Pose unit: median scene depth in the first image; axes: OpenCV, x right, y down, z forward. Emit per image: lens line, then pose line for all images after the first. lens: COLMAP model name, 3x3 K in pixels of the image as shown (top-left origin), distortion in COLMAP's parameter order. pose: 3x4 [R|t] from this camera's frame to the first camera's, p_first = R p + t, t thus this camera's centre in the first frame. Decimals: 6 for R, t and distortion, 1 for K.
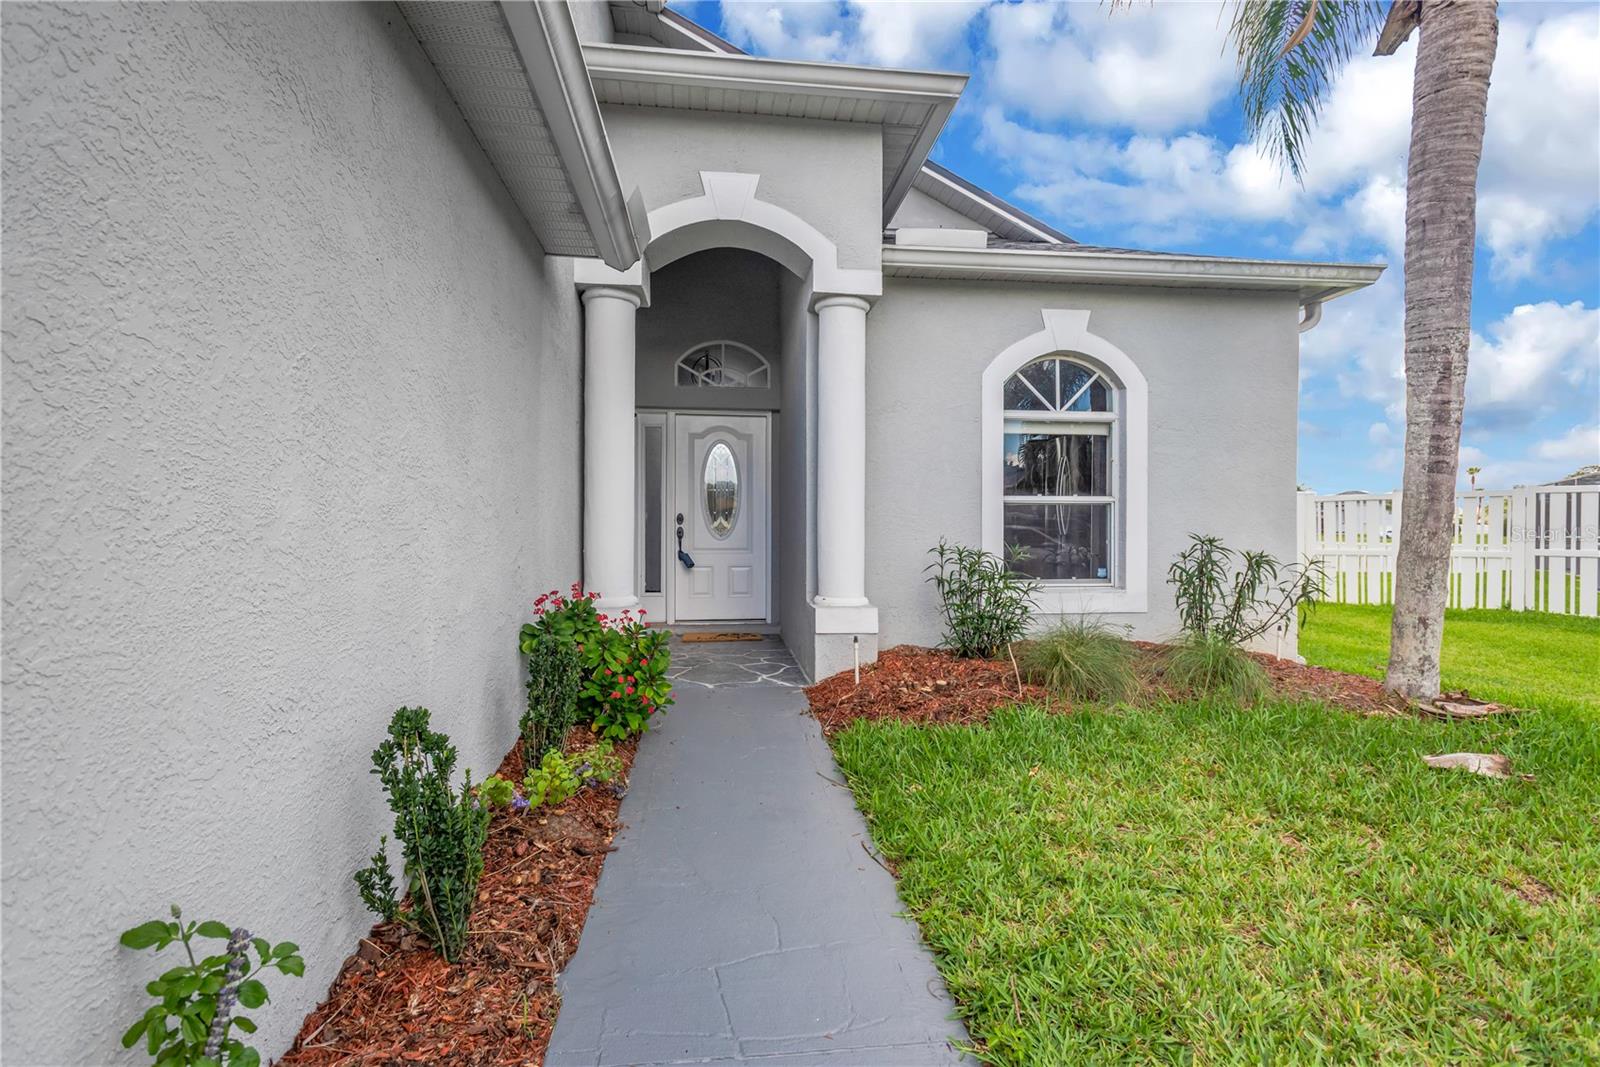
lens RADIAL K [[750.2, 0, 795.8], [0, 750.2, 519.5], [0, 0, 1]] dist [0.024145, -0.000198]
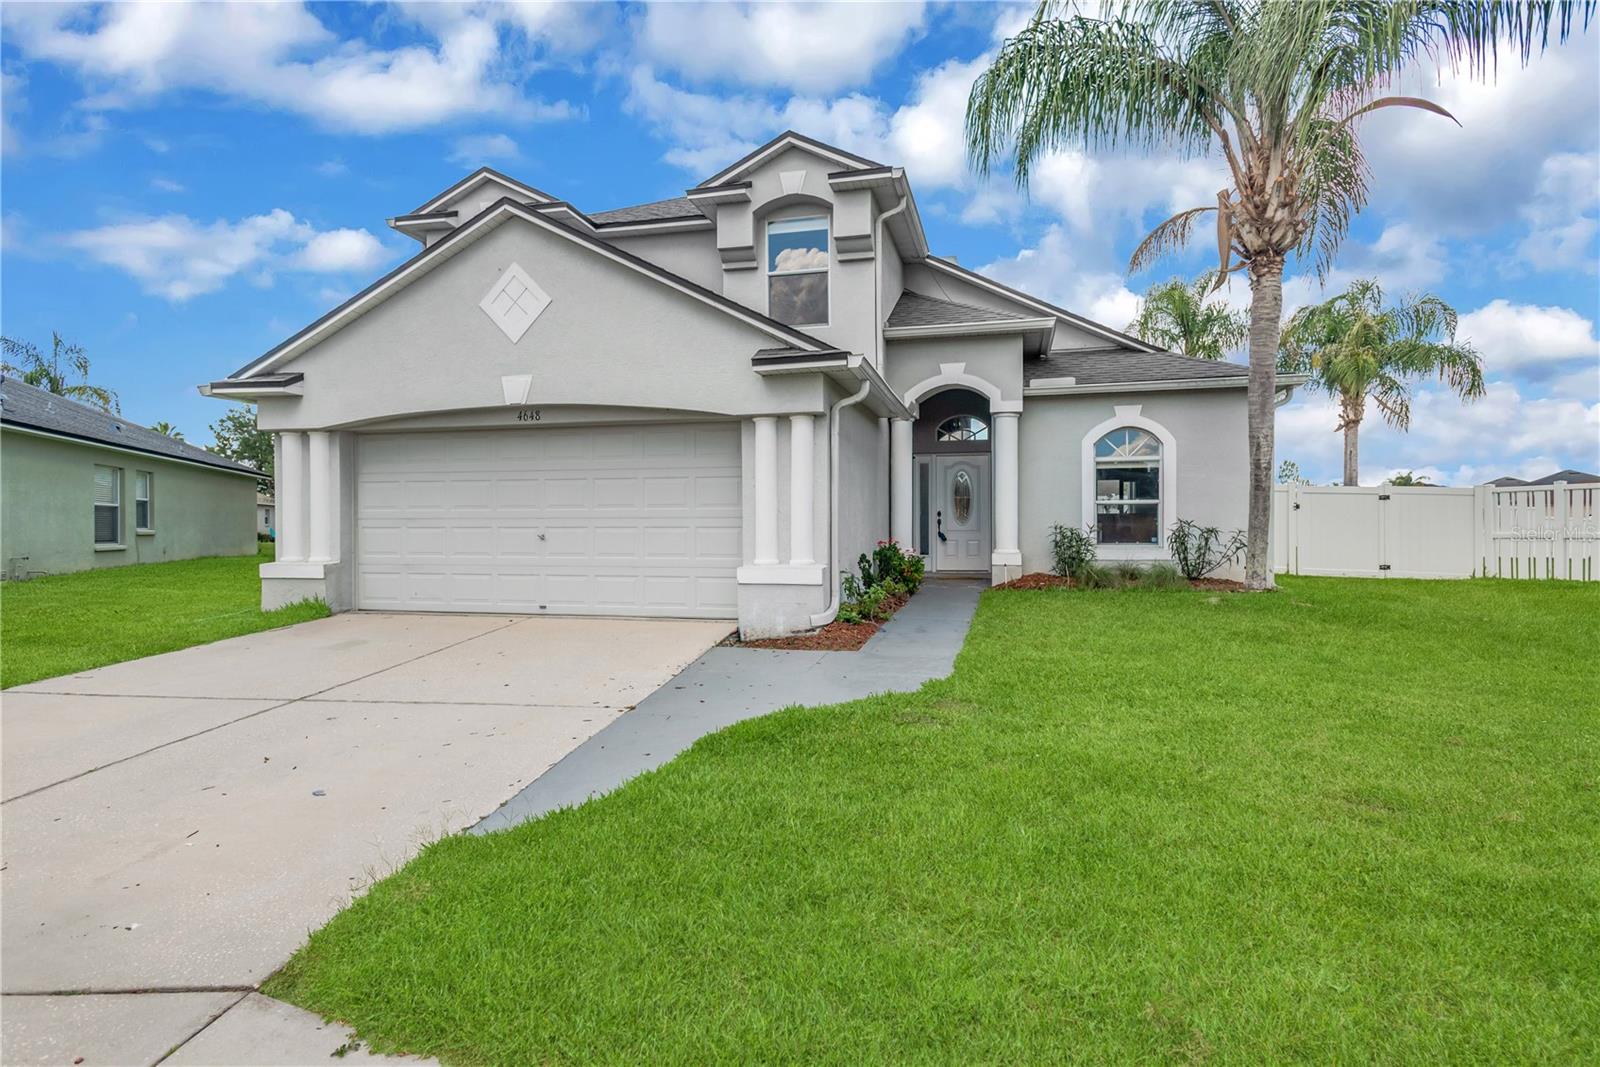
lens RADIAL K [[853.6, 0, 800.0], [0, 853.6, 533.5], [0, 0, 1]] dist [0.000818, -0.000252]
pose [[0.937178, -0.001657, -0.348849, 0.339375], [0.008951, 0.999774, 0.019297, 0.004831], [0.348738, -0.021207, 0.936980, -1.425680]]
